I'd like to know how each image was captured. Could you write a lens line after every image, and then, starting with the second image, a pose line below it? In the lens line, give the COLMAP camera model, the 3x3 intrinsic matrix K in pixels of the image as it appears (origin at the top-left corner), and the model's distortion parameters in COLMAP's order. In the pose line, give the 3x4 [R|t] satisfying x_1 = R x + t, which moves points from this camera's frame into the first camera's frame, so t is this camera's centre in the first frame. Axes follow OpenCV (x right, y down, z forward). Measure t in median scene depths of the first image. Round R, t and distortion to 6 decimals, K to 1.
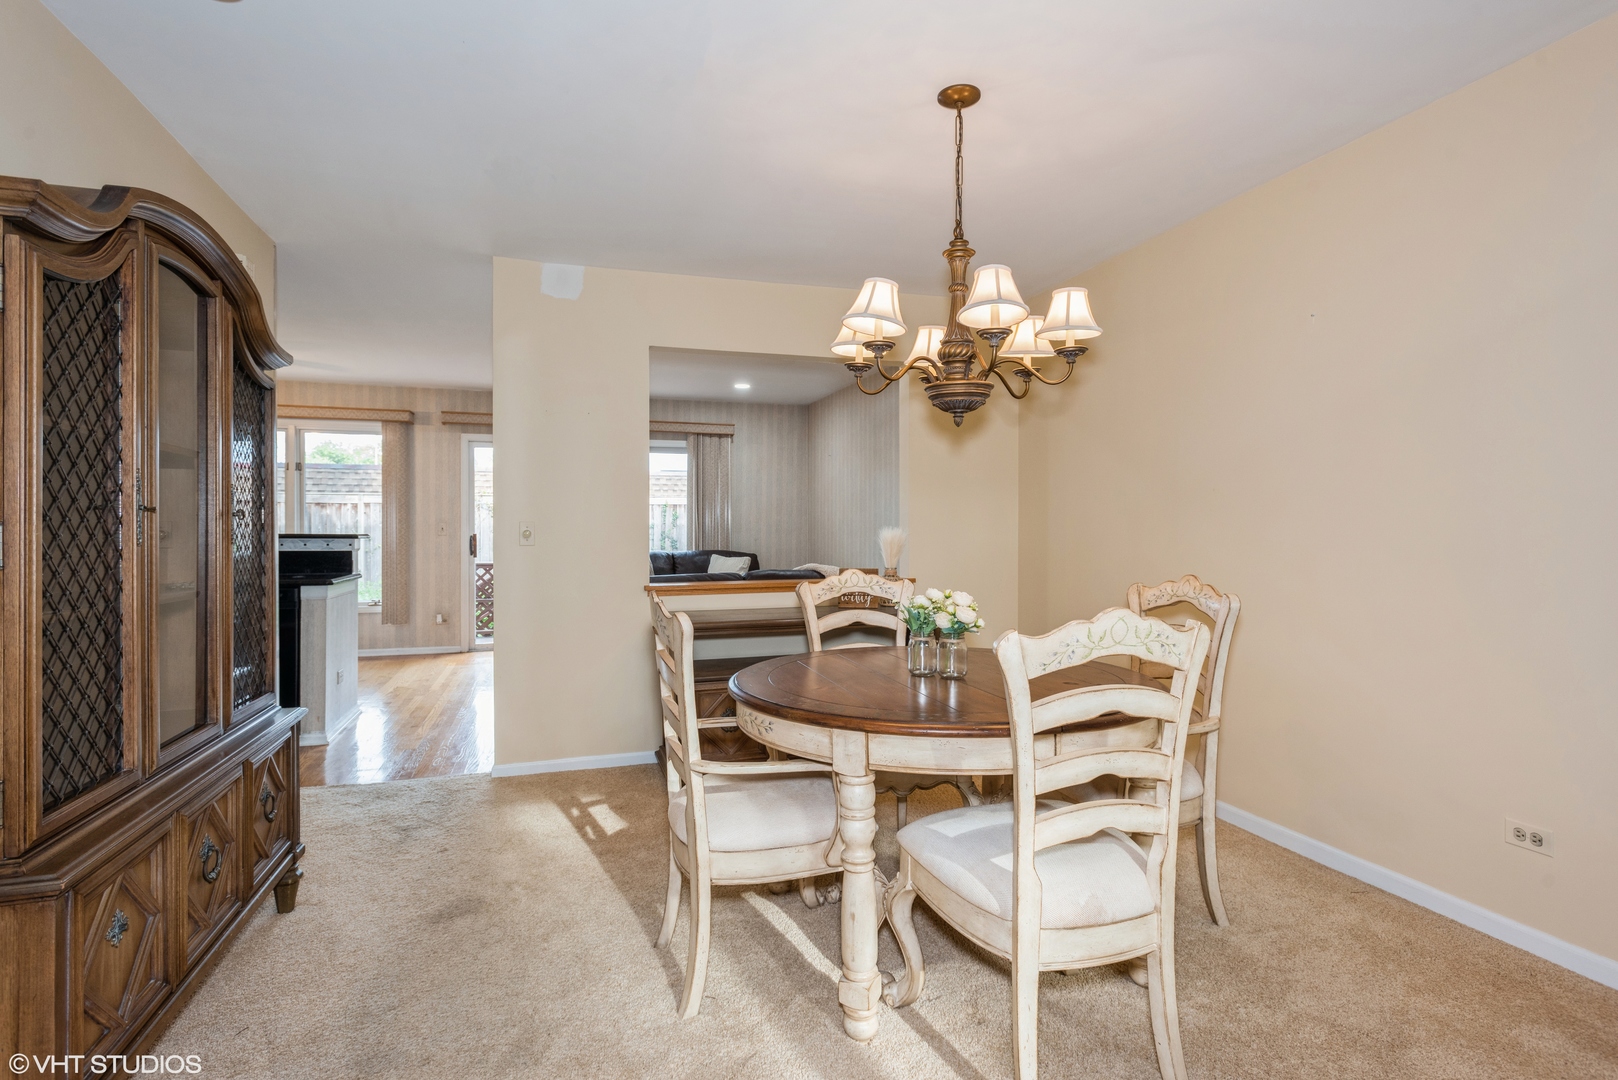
lens RADIAL K [[800.8, 0, 810.0], [0, 800.8, 534.7], [0, 0, 1]] dist [0.001339, -0.000315]
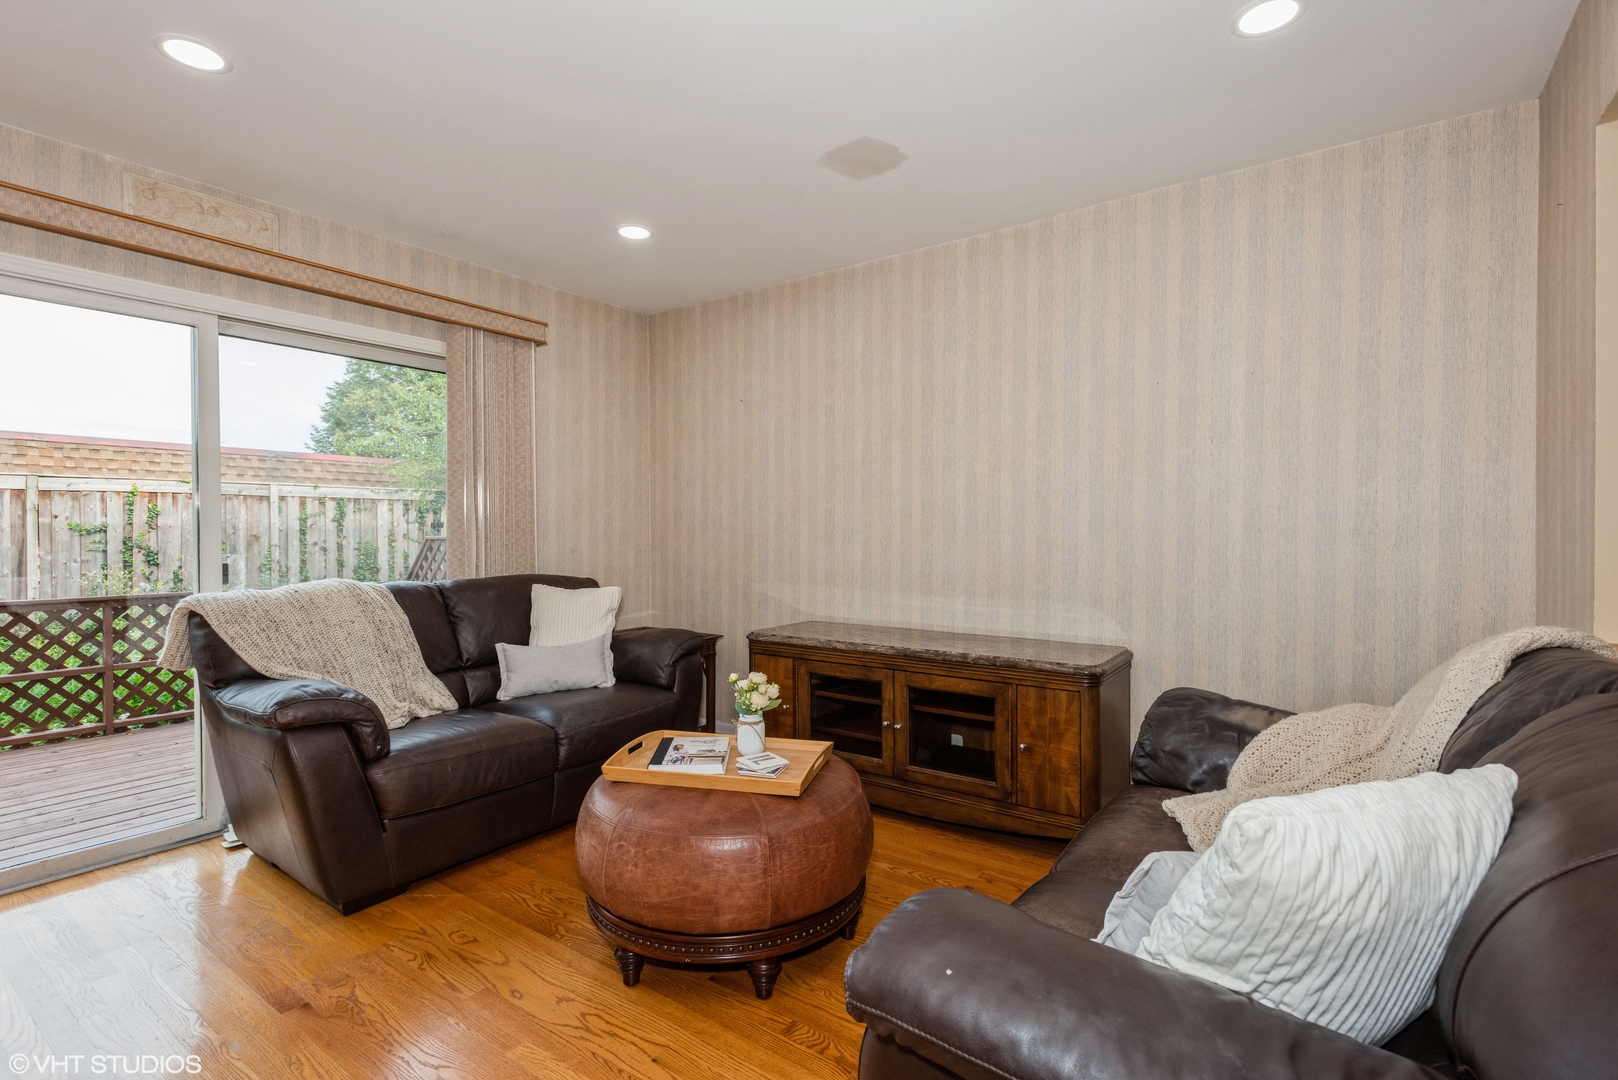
lens RADIAL K [[762.5, 0, 807.2], [0, 762.5, 536.0], [0, 0, 1]] dist [0.009695, -0.002474]
pose [[0.798322, -0.004241, 0.602216, -0.243250], [0.006765, 0.999975, -0.001925, -0.002081], [-0.602193, 0.005611, 0.798331, 0.504816]]
